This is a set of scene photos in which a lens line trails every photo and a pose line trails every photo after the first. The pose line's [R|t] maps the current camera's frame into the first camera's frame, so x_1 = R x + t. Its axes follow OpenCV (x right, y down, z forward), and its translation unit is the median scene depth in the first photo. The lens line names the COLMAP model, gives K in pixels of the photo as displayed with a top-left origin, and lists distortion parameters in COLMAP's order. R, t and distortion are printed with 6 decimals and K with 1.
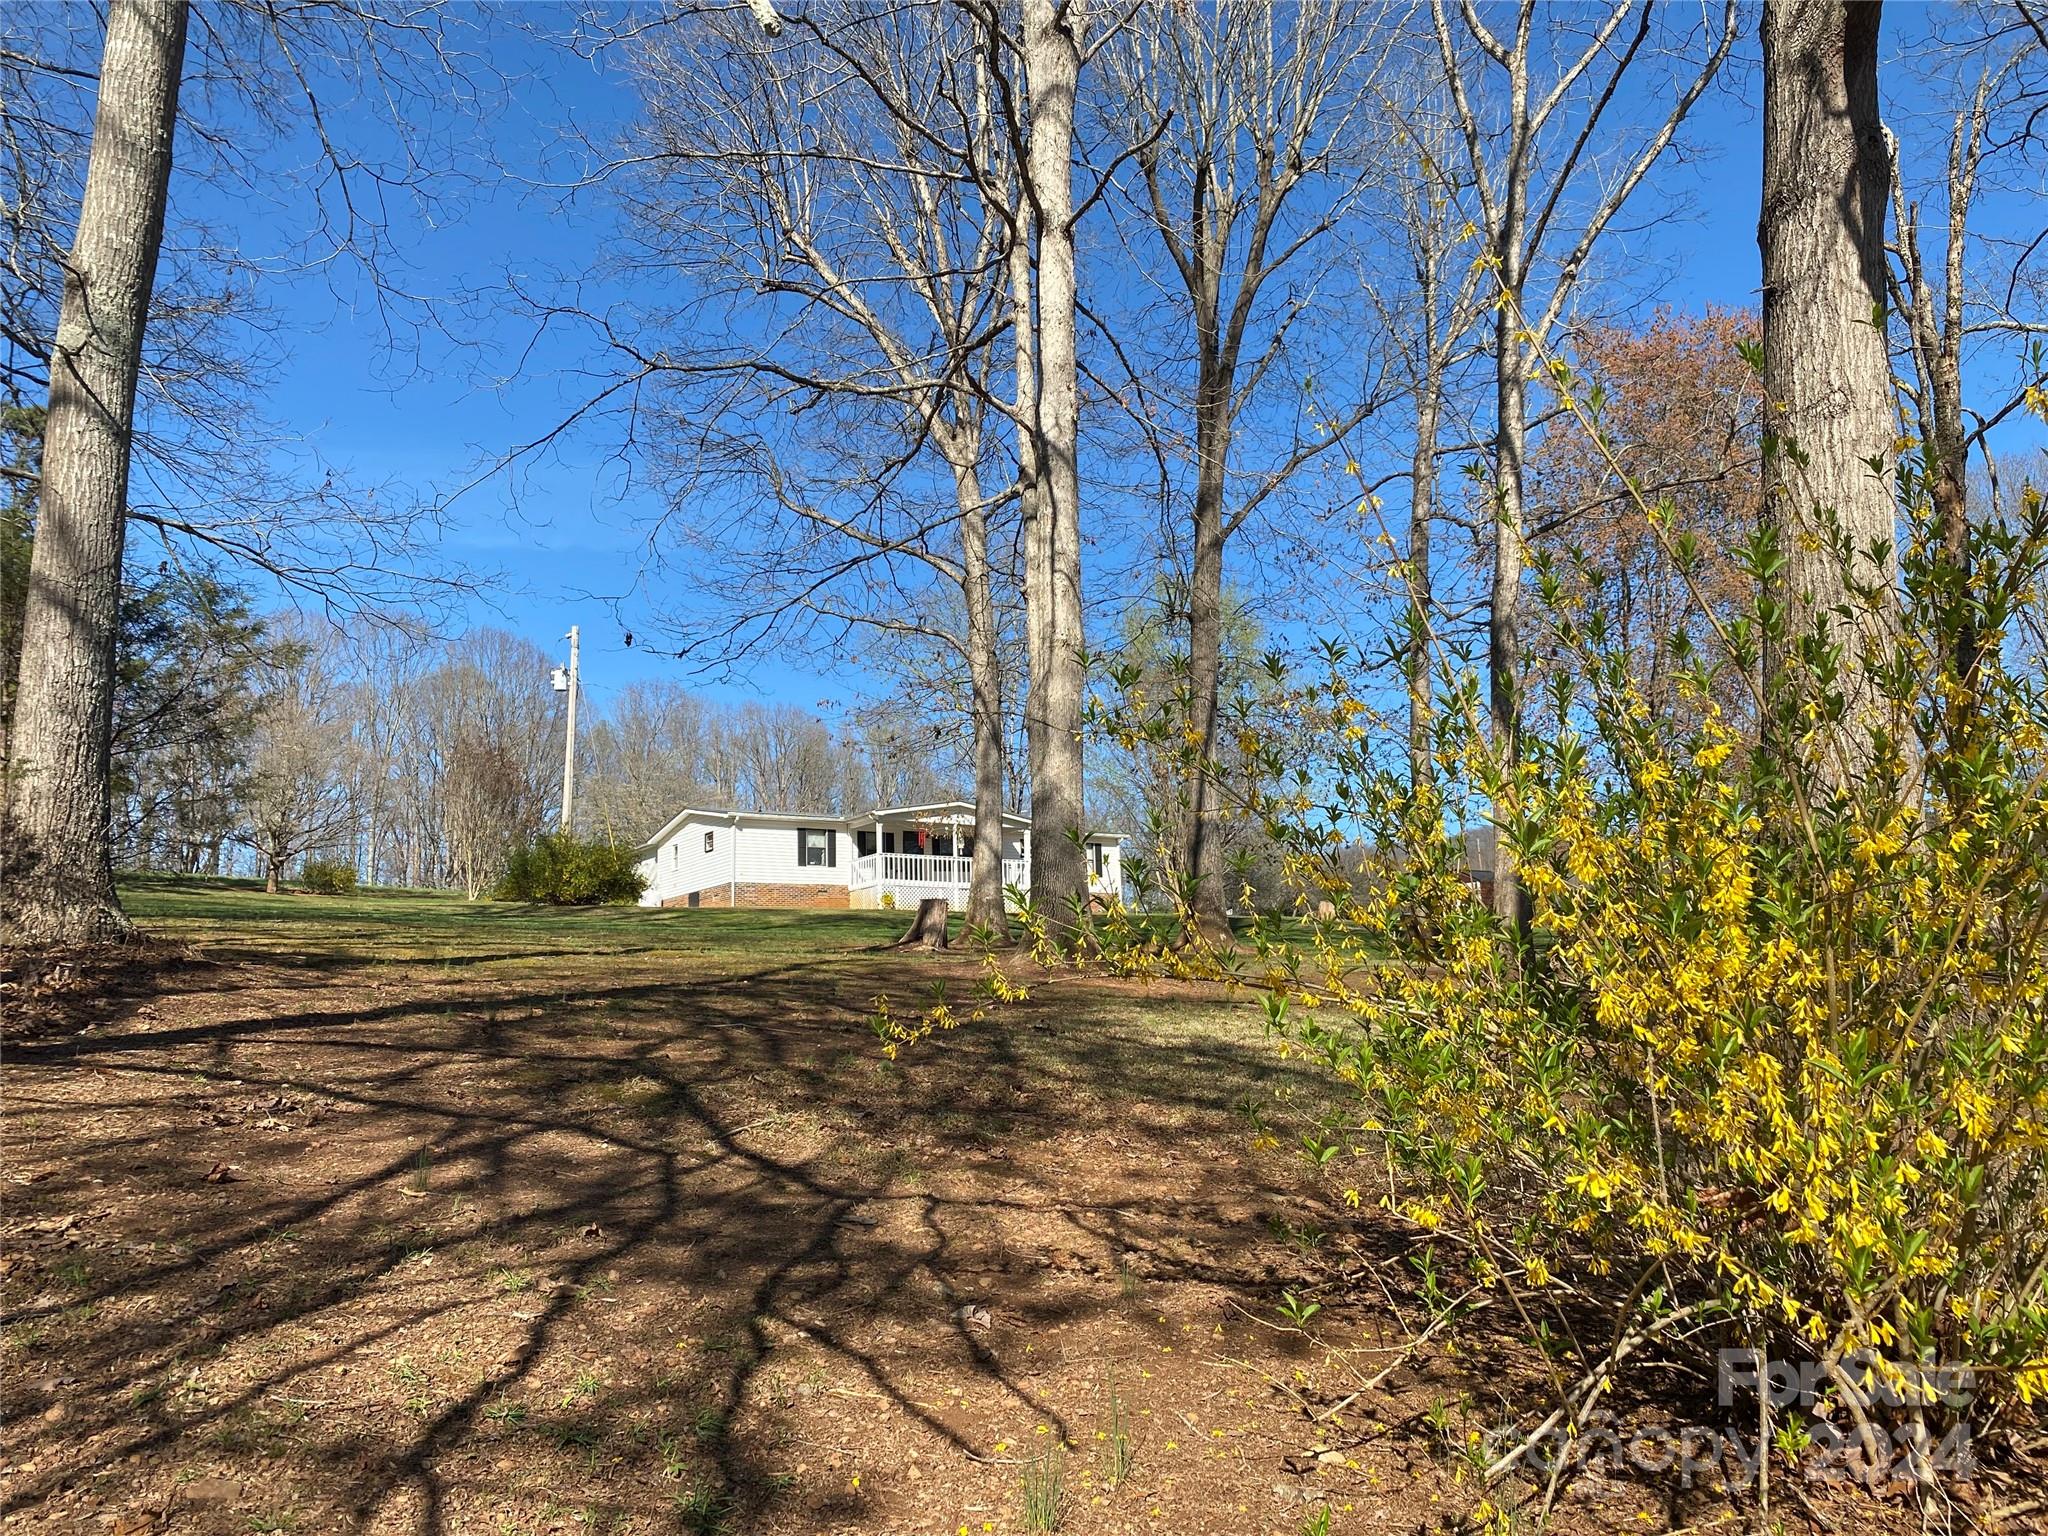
lens RADIAL K [[1527.4, 0, 1024.0], [0, 1527.4, 768.0], [0, 0, 1]] dist [0.002214, 0.000083]
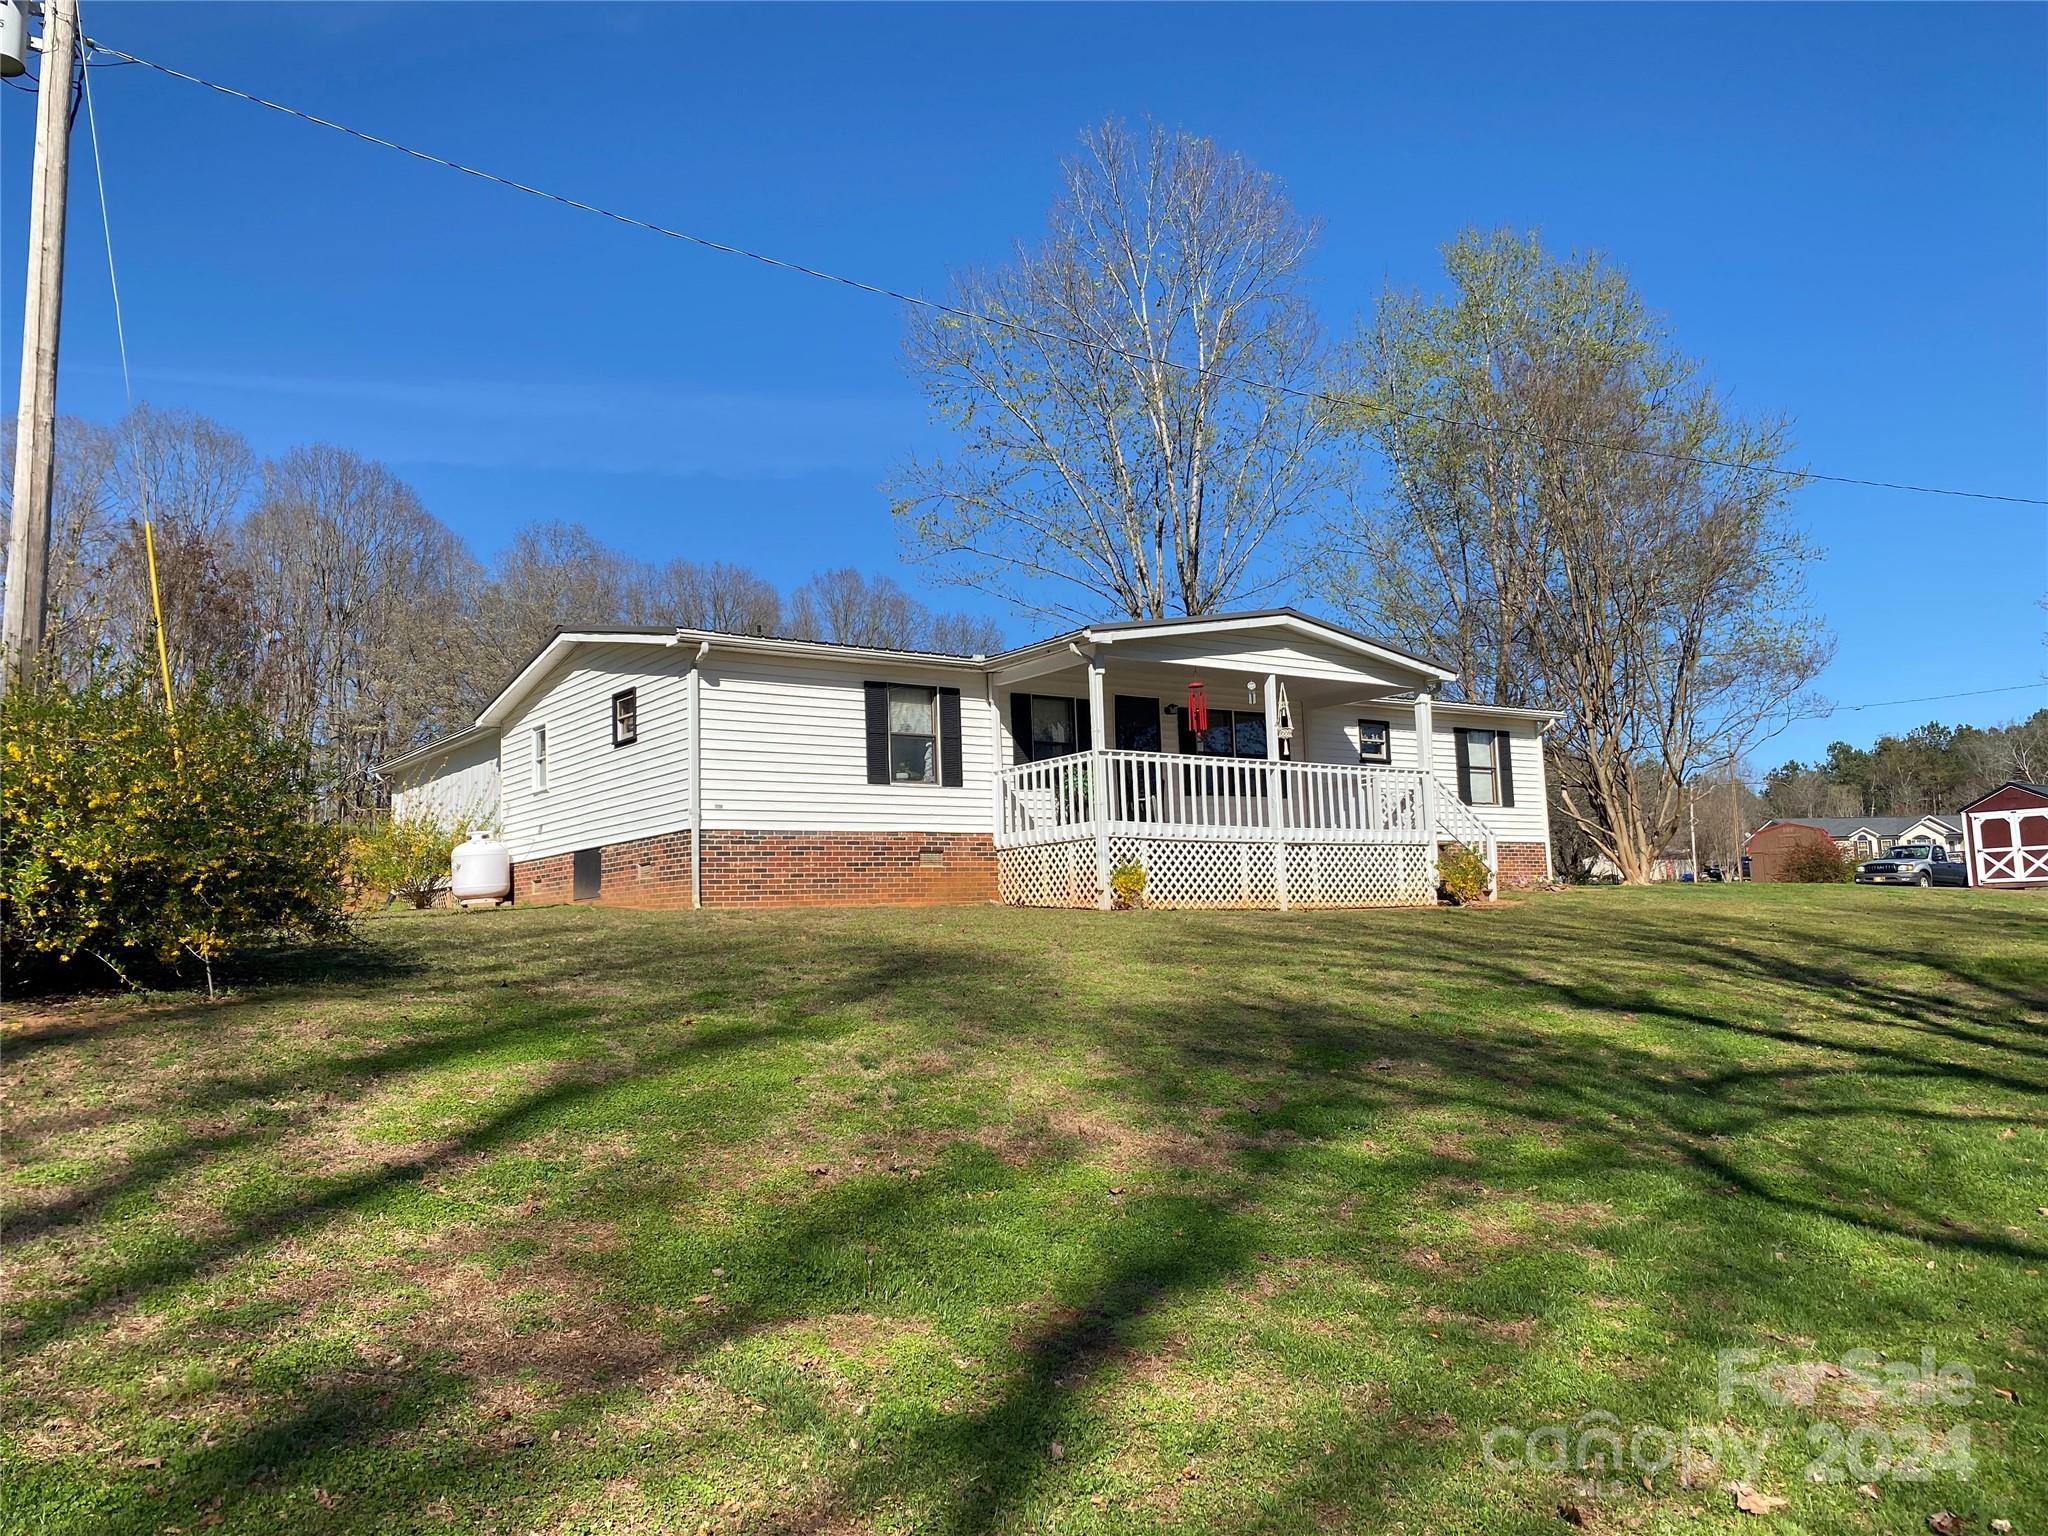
lens RADIAL K [[1547.4, 0, 1024.0], [0, 1547.4, 768.0], [0, 0, 1]] dist [0.001123, 0.000033]
pose [[0.998997, 0.003891, 0.044604, -0.126100], [-0.006858, 0.997759, 0.066558, 0.034893], [-0.044245, -0.066797, 0.996785, 0.620819]]
